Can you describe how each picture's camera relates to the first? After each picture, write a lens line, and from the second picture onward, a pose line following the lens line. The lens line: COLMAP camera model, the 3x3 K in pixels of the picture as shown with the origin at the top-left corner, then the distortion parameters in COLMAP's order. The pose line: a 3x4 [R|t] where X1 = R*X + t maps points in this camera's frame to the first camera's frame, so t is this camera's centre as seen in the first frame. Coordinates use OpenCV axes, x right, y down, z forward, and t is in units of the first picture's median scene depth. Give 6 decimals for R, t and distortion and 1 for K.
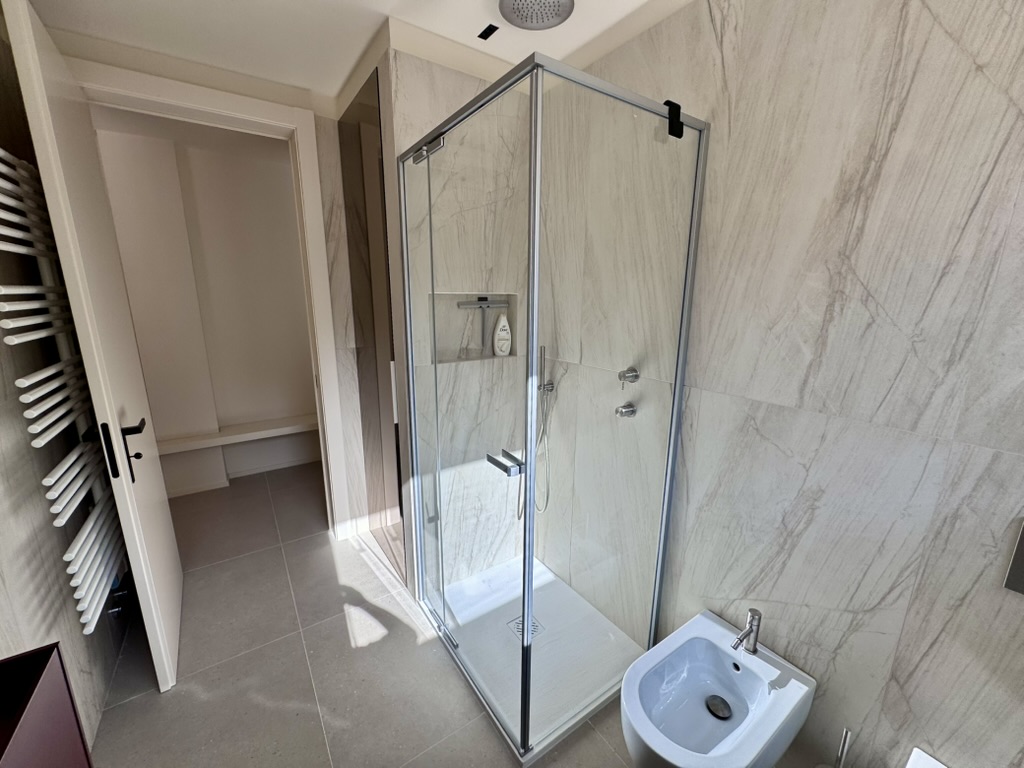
lens RADIAL K [[411.0, 0, 512.0], [0, 411.0, 384.3], [0, 0, 1]] dist [-0.002130, -0.000371]
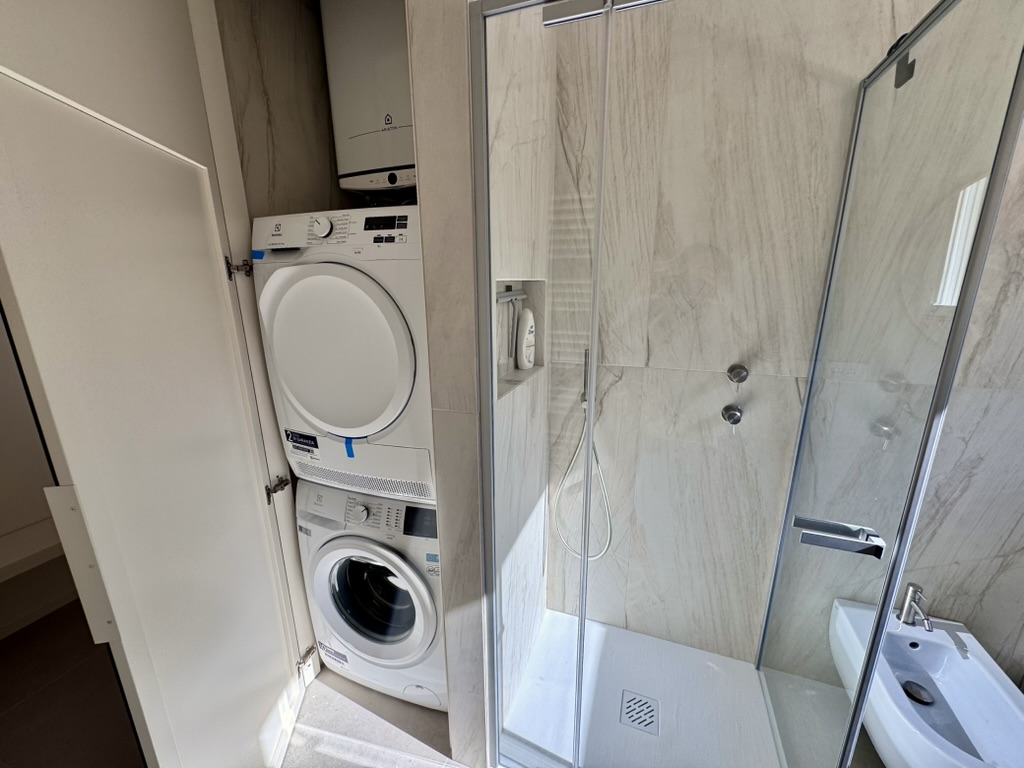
lens RADIAL K [[411.0, 0, 509.9], [0, 411.0, 385.2], [0, 0, 1]] dist [-0.002130, -0.000371]
pose [[0.812612, -0.155309, 0.561730, -0.772436], [0.136111, 0.987759, 0.076197, -0.170346], [-0.566688, 0.014539, 0.823804, 0.752285]]
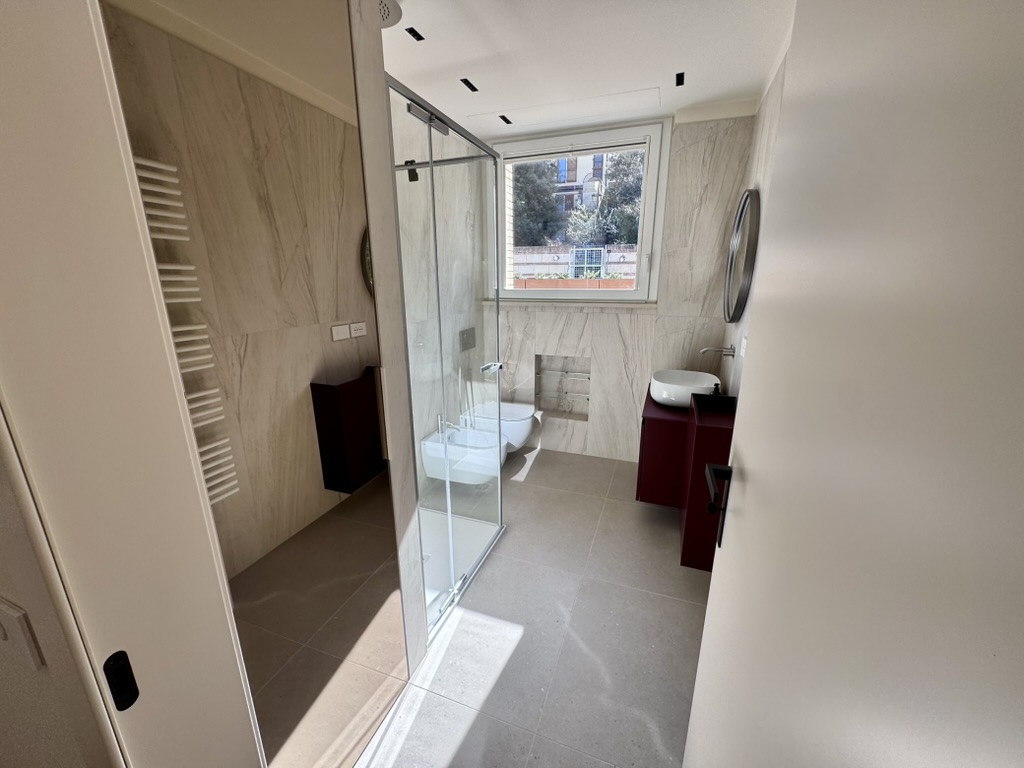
lens RADIAL K [[411.0, 0, 510.9], [0, 411.0, 388.9], [0, 0, 1]] dist [-0.002130, -0.000371]
pose [[-0.581158, -0.223399, 0.782527, -1.414566], [0.166786, 0.908473, 0.383221, -0.377576], [-0.796516, 0.353227, -0.490707, 1.808104]]
